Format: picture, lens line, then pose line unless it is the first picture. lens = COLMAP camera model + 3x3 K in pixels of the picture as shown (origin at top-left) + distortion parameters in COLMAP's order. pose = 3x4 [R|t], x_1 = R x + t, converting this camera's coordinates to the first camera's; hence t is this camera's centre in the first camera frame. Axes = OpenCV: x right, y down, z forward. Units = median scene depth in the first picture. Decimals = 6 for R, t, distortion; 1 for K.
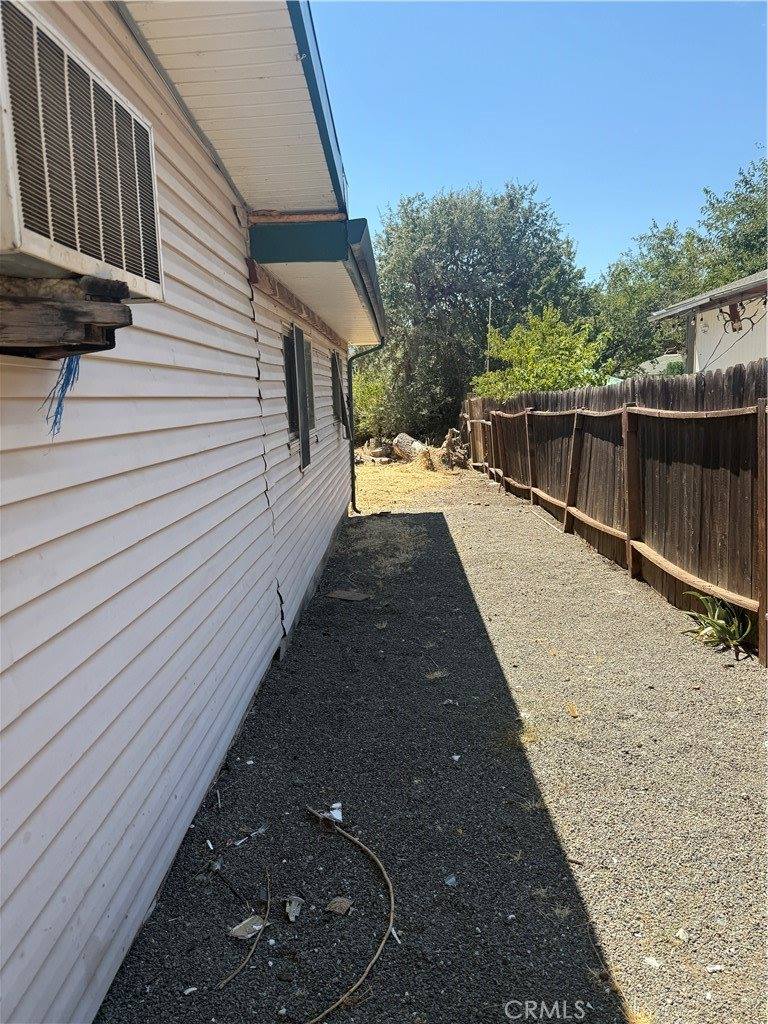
lens RADIAL K [[732.0, 0, 384.8], [0, 732.0, 514.7], [0, 0, 1]] dist [0.061664, -0.063300]
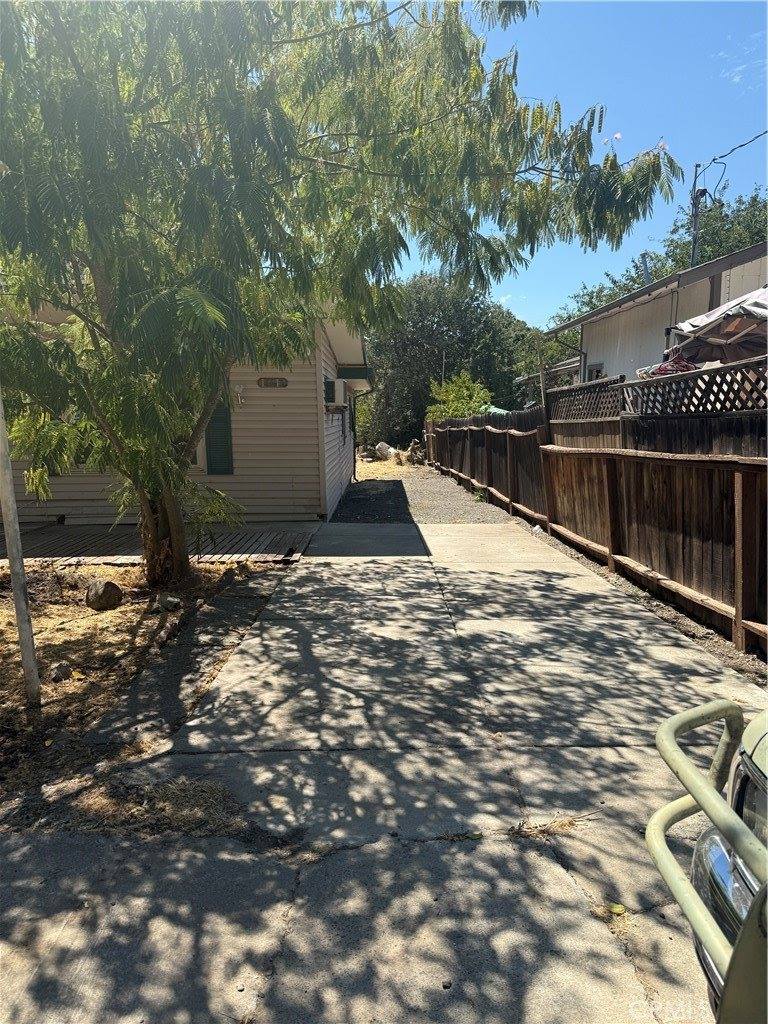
lens RADIAL K [[732.0, 0, 386.1], [0, 732.0, 512.4], [0, 0, 1]] dist [0.061664, -0.063300]
pose [[0.999297, 0.022588, 0.029919, -0.010107], [-0.021763, 0.999382, -0.027604, 0.080721], [-0.030524, 0.026933, 0.999171, -0.534744]]
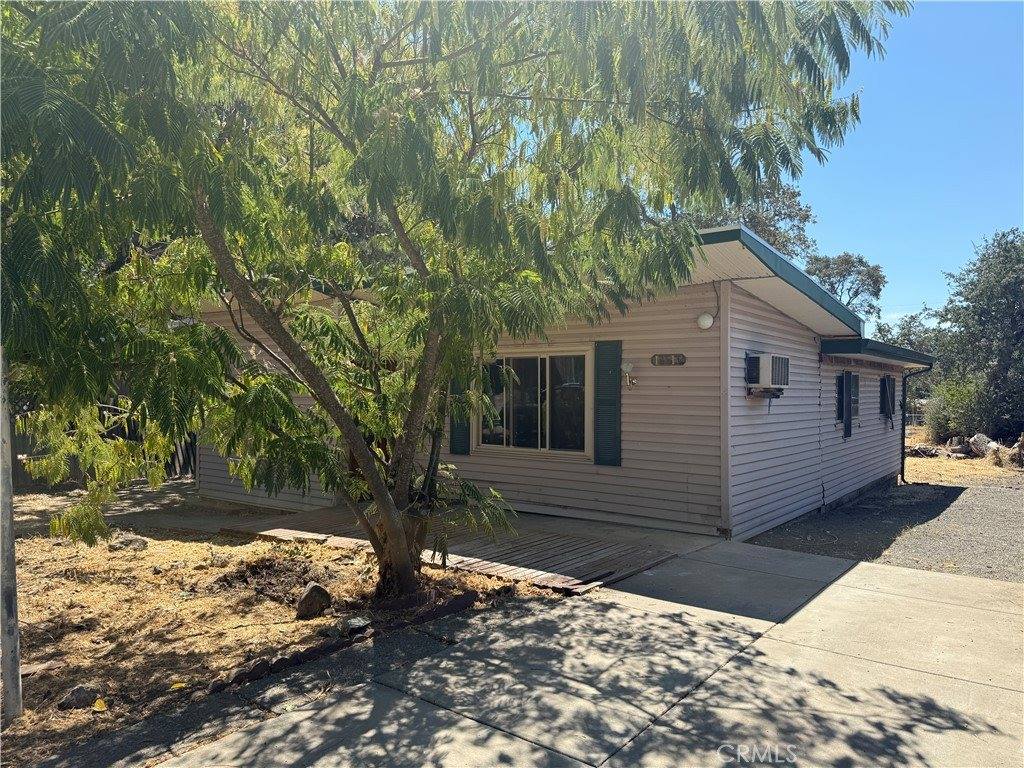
lens RADIAL K [[732.0, 0, 511.1], [0, 732.0, 392.1], [0, 0, 1]] dist [0.061664, -0.063300]
pose [[0.816271, 0.042057, -0.576136, 0.103206], [-0.128645, 0.985535, -0.110322, 0.052566], [0.563162, 0.164169, 0.809875, -0.404859]]
